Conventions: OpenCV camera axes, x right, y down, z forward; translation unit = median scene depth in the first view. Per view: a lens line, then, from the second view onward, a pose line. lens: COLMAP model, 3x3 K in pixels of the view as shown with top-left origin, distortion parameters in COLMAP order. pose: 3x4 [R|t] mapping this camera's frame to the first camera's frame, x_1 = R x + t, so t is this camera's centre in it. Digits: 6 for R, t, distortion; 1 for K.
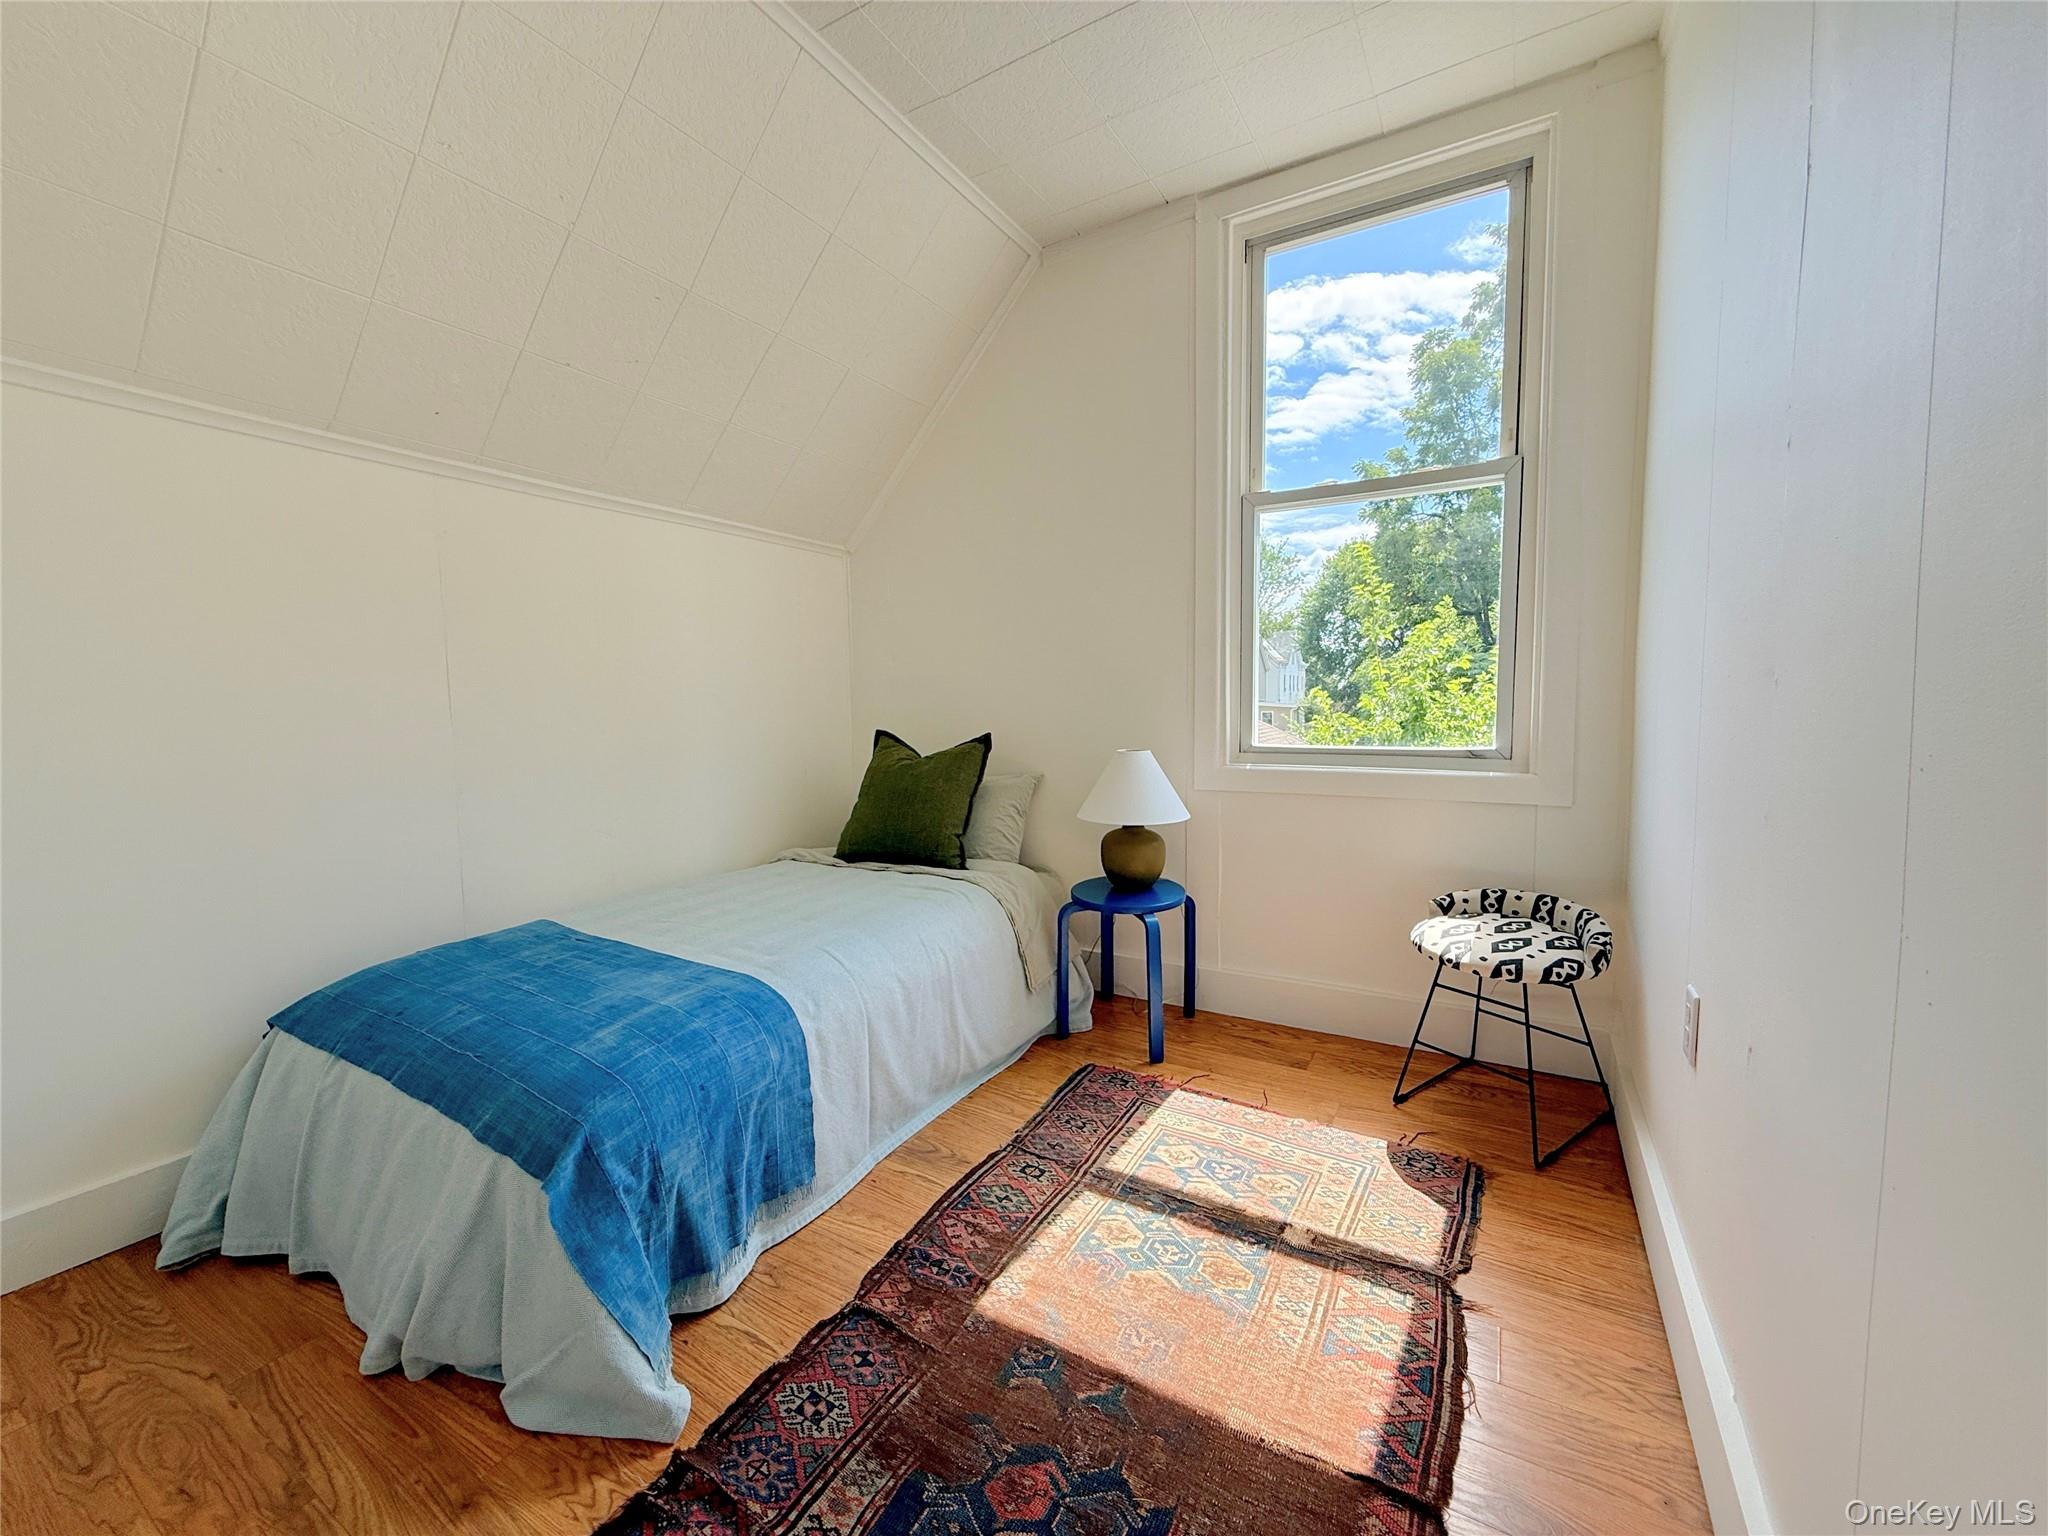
lens RADIAL K [[811.8, 0, 1016.0], [0, 811.8, 762.4], [0, 0, 1]] dist [0.003119, 0.000165]
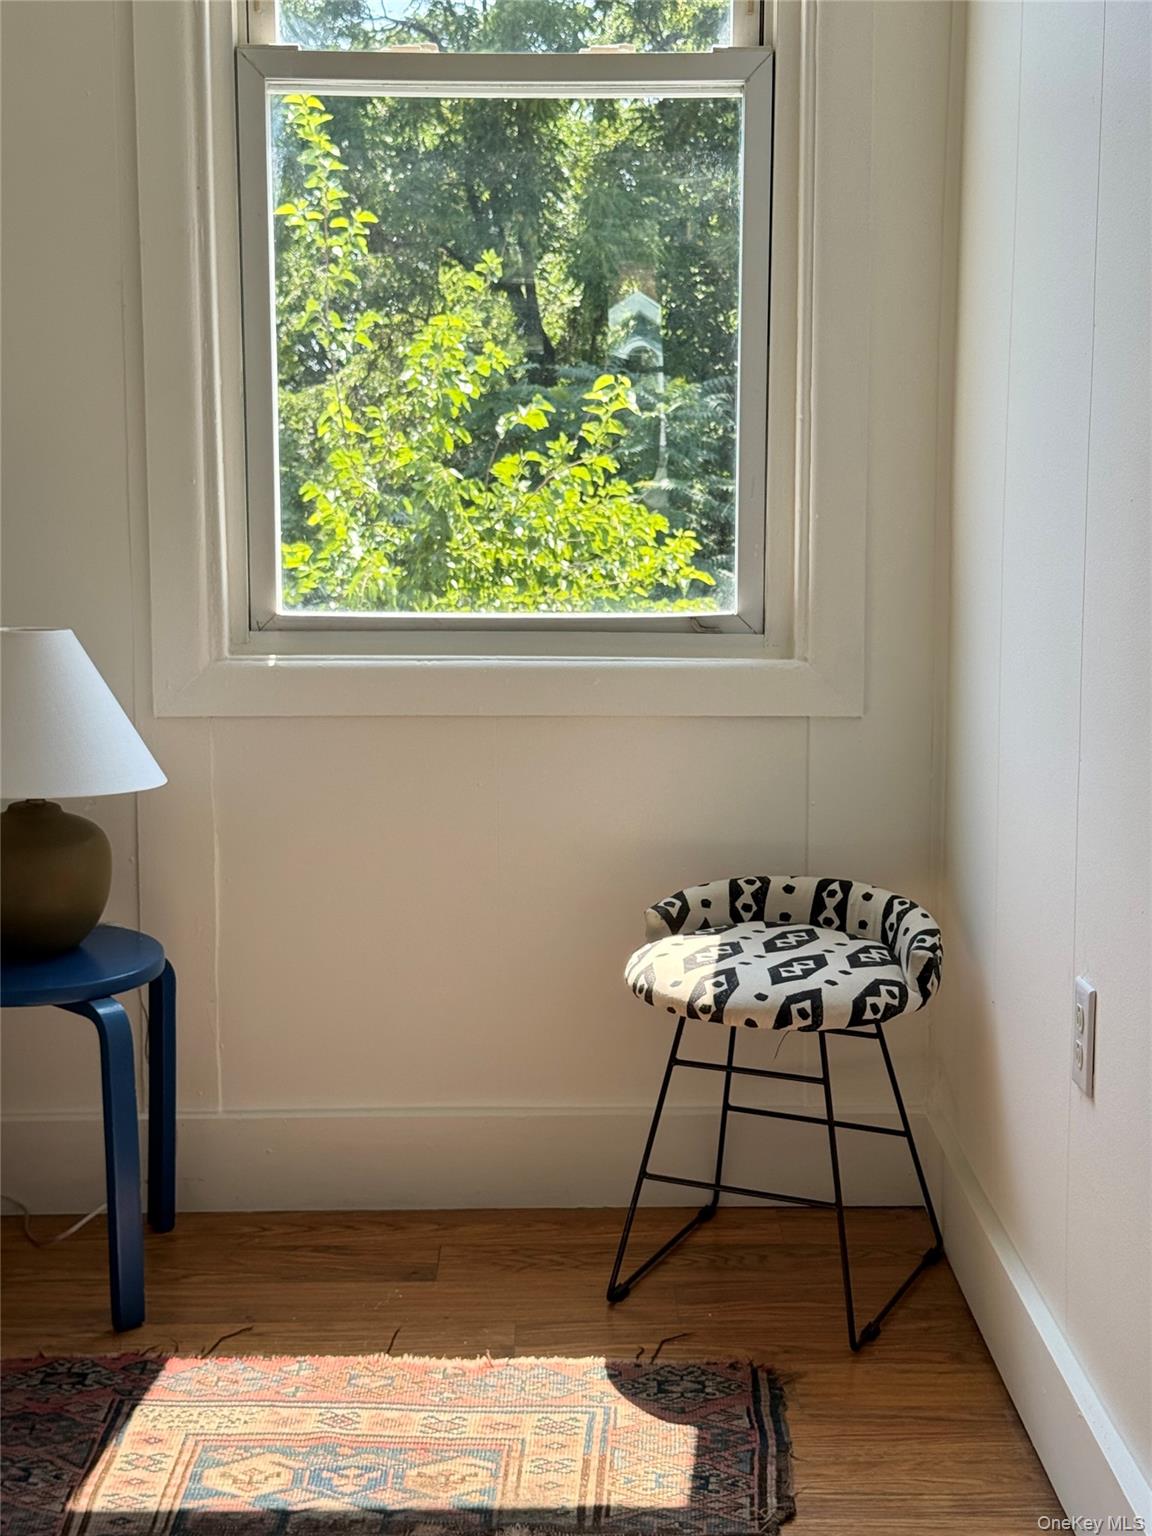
lens RADIAL K [[2176.2, 0, 578.2], [0, 2176.2, 767.8], [0, 0, 1]] dist [0.106966, 0.000000]
pose [[0.860348, -0.053126, 0.506930, -0.244348], [0.028774, 0.998030, 0.055758, 0.001946], [-0.508894, -0.033385, 0.860182, -0.179612]]
